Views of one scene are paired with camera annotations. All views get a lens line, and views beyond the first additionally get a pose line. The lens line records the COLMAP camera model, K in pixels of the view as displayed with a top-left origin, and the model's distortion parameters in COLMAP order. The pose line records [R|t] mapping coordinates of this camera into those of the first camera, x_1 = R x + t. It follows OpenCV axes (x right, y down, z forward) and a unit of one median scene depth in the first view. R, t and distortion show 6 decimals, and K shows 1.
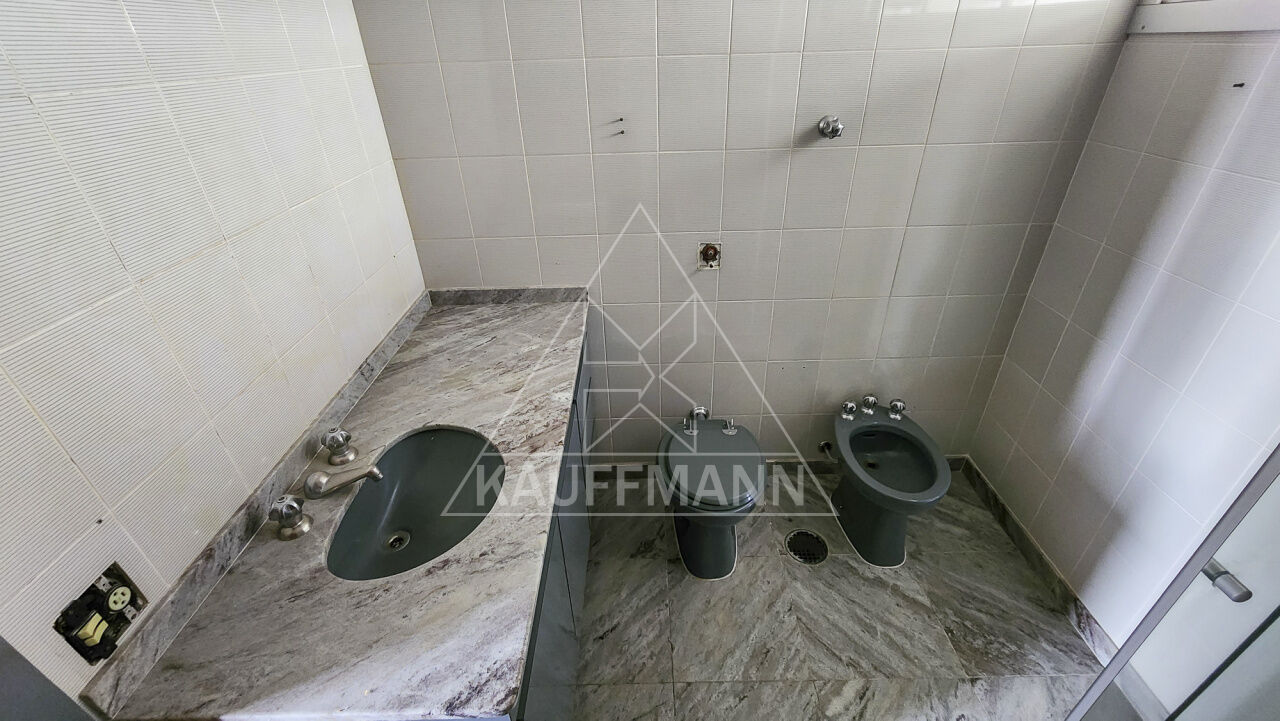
lens RADIAL K [[530.6, 0, 643.5], [0, 530.6, 362.9], [0, 0, 1]] dist [0.013352, 0.000207]
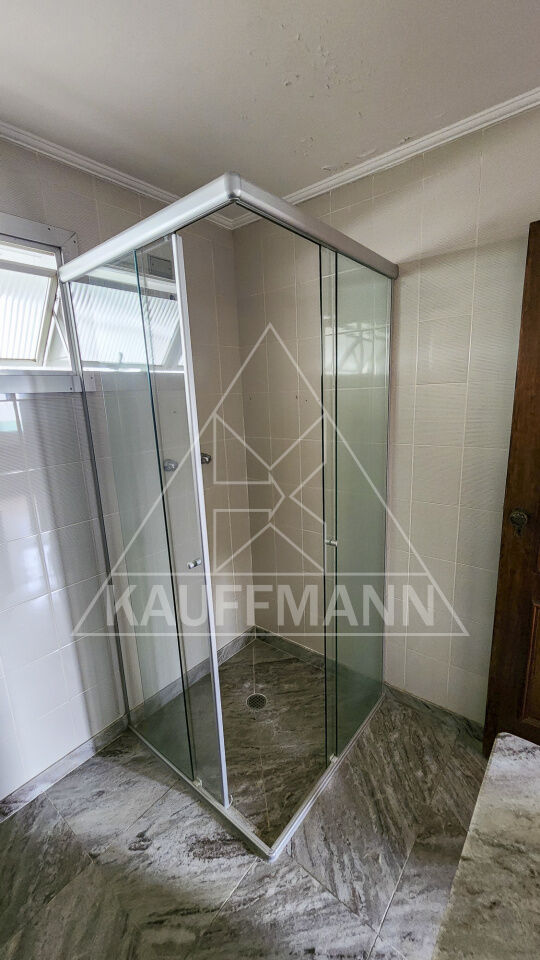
lens RADIAL K [[391.8, 0, 270.2], [0, 391.8, 477.8], [0, 0, 1]] dist [0.001121, 0.000121]
pose [[-0.765106, -0.090816, 0.637468, -0.185389], [0.379435, 0.736269, 0.560301, -0.394501], [-0.520232, 0.670567, -0.528865, 0.684543]]
